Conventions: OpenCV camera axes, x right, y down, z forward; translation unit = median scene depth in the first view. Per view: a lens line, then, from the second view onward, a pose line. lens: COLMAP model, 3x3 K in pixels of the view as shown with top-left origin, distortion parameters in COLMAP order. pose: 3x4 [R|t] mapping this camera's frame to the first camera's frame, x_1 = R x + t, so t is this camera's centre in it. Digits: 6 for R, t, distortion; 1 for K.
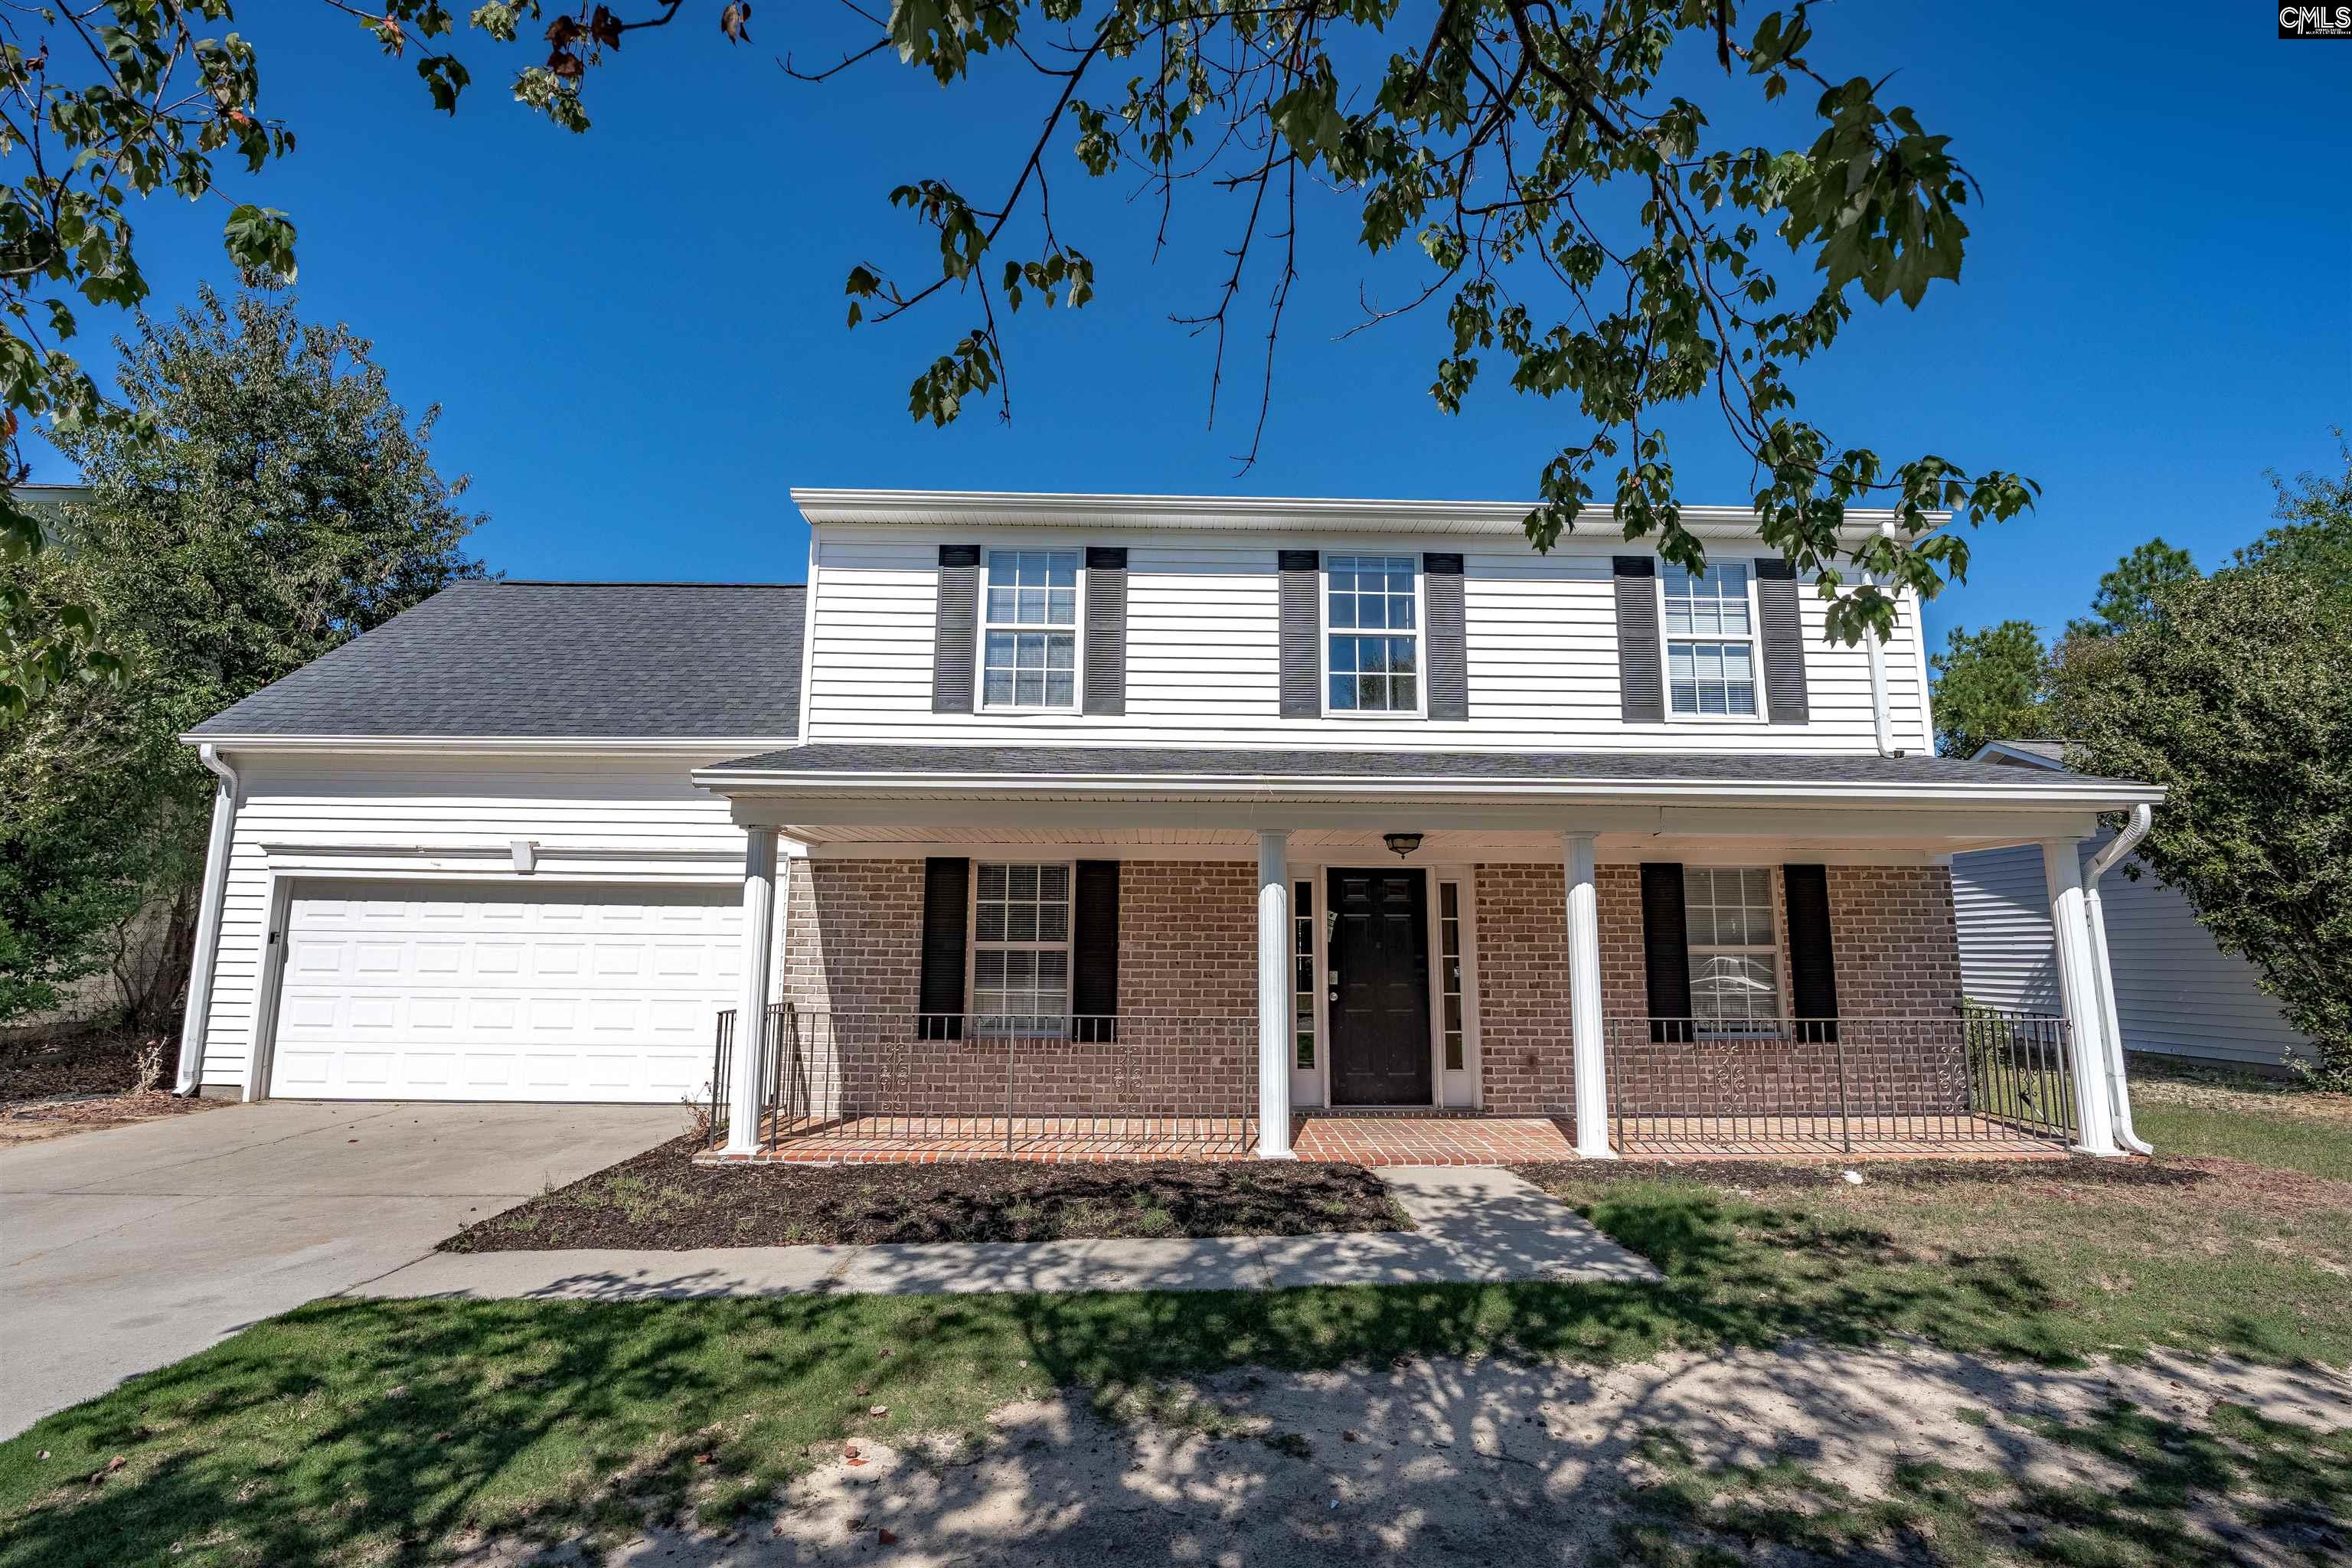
lens RADIAL K [[1095.0, 0, 1175.4], [0, 1095.0, 785.0], [0, 0, 1]] dist [-0.004223, -0.000254]
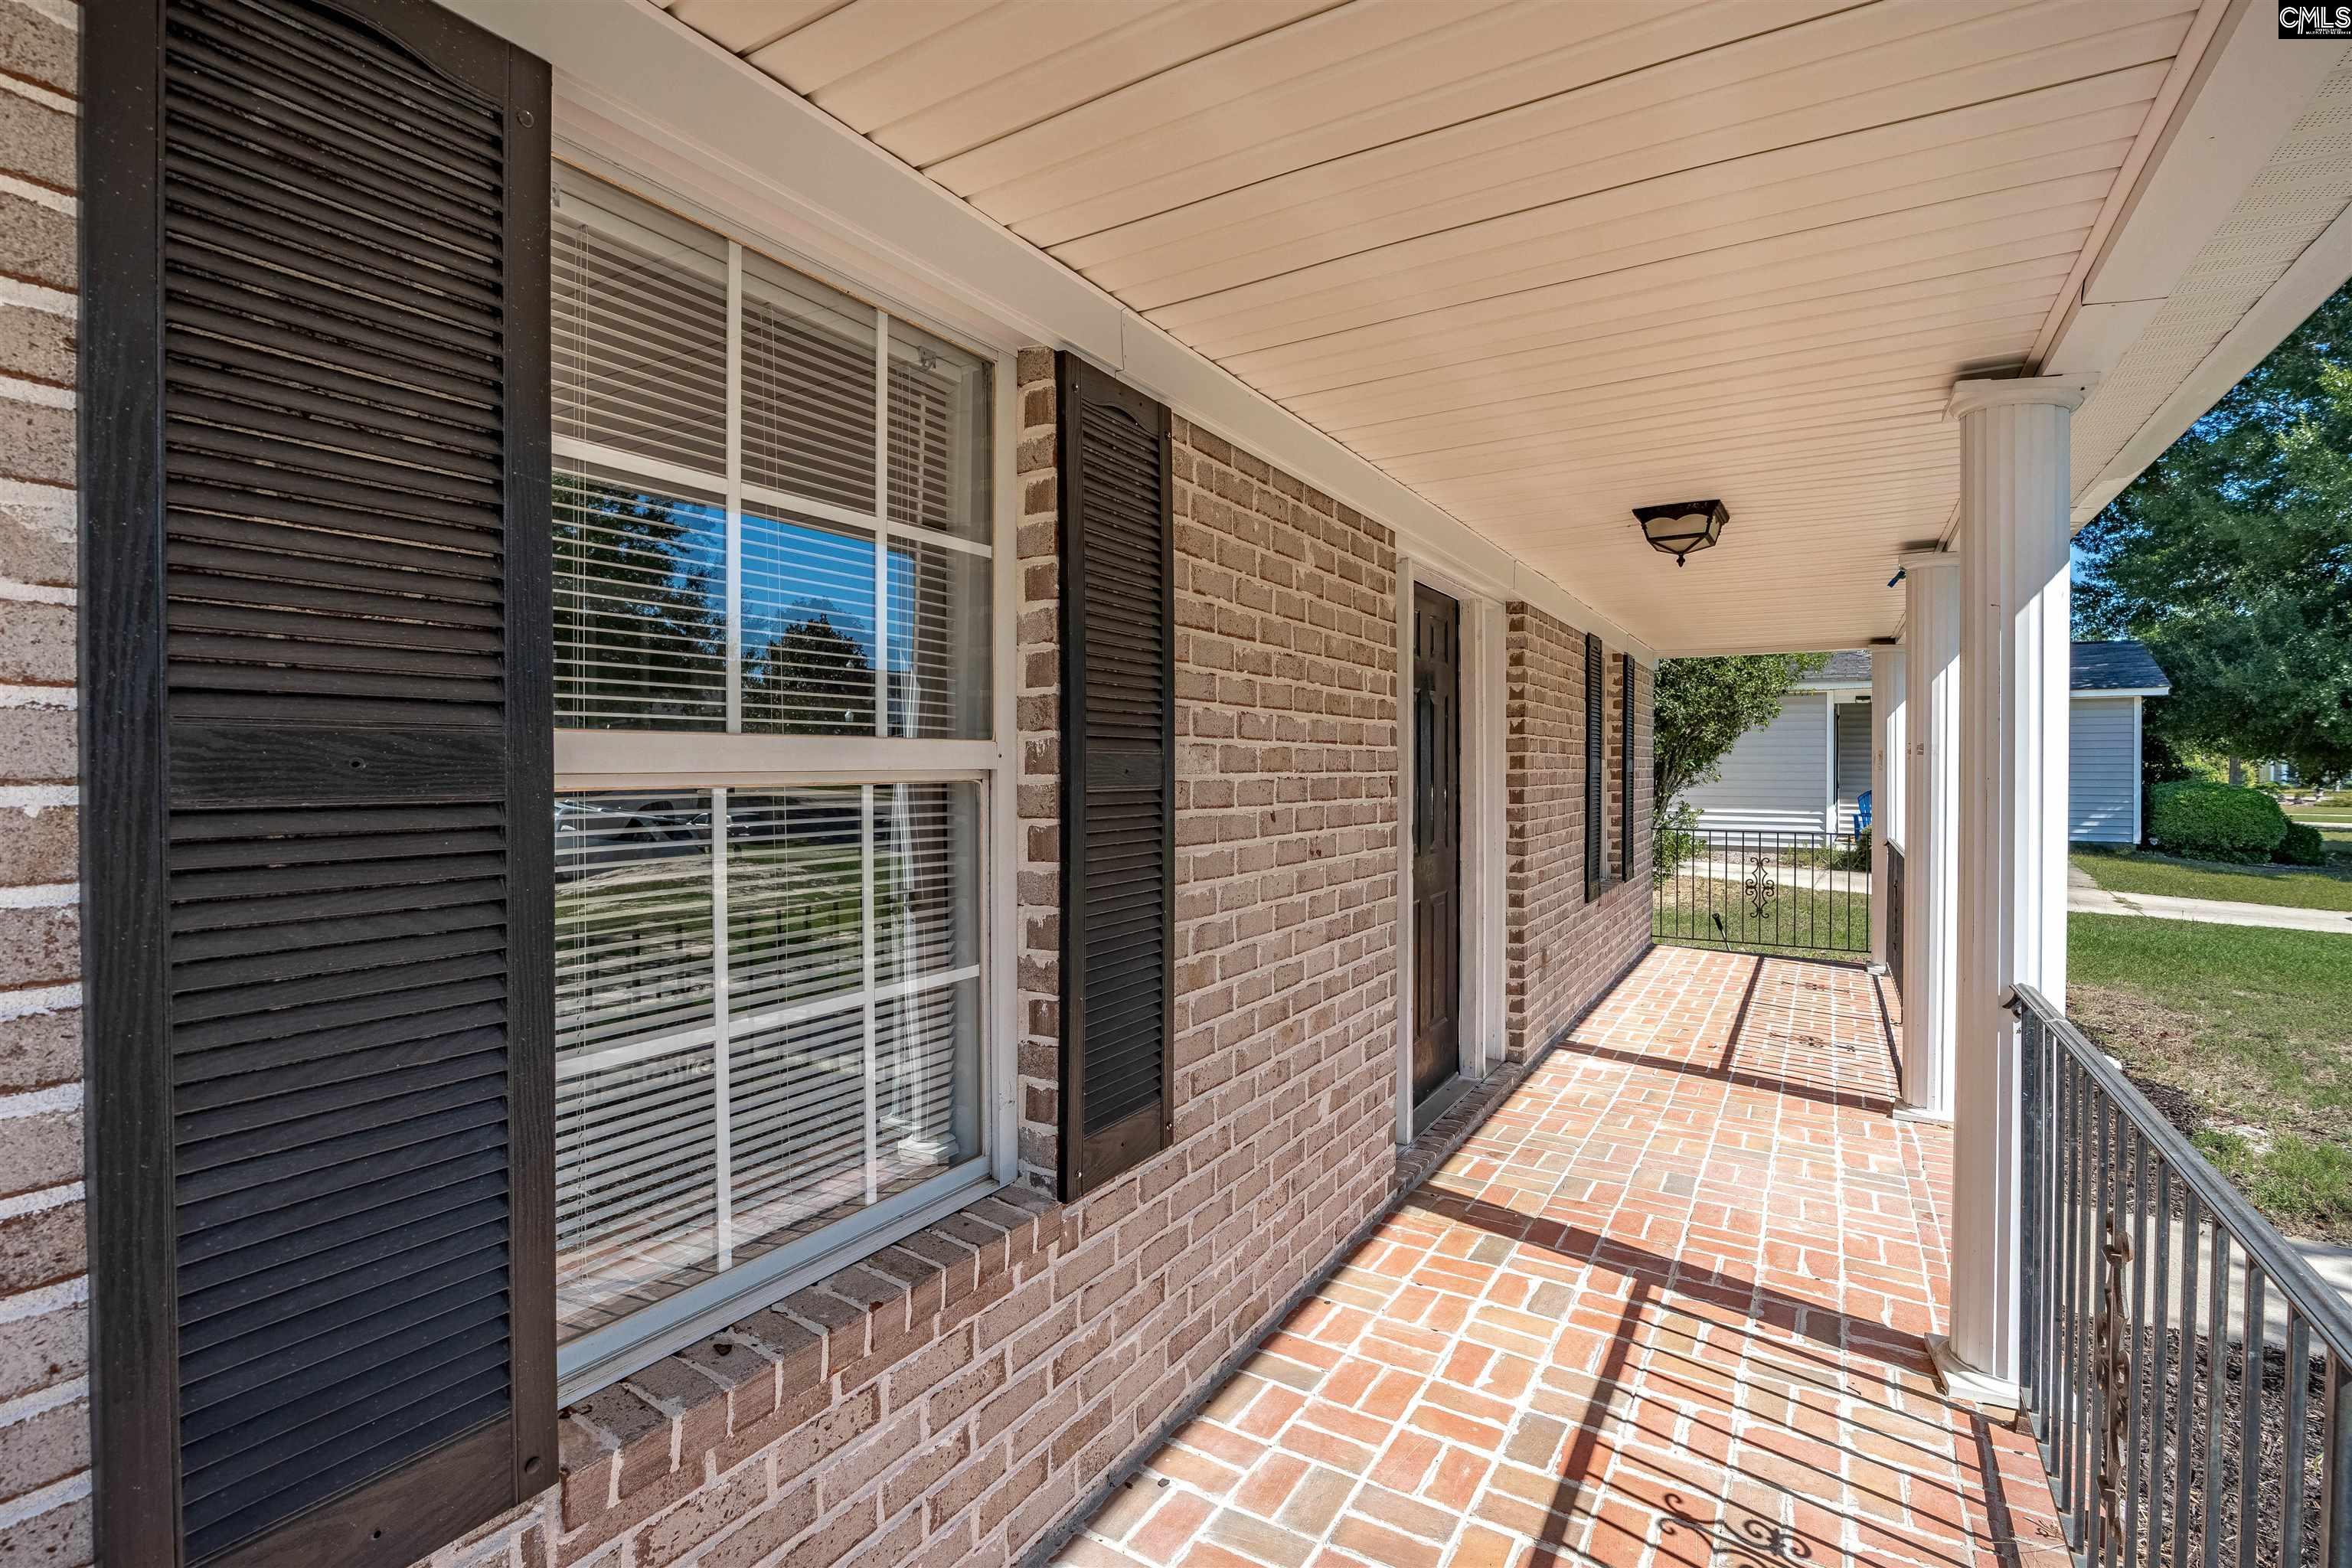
lens RADIAL K [[1095.0, 0, 1177.9], [0, 1095.0, 774.4], [0, 0, 1]] dist [-0.004223, -0.000254]
pose [[0.534796, -0.015254, 0.844844, -0.264474], [-0.129059, 0.986631, 0.099510, 0.126673], [-0.835067, -0.162252, 0.525677, 0.882834]]
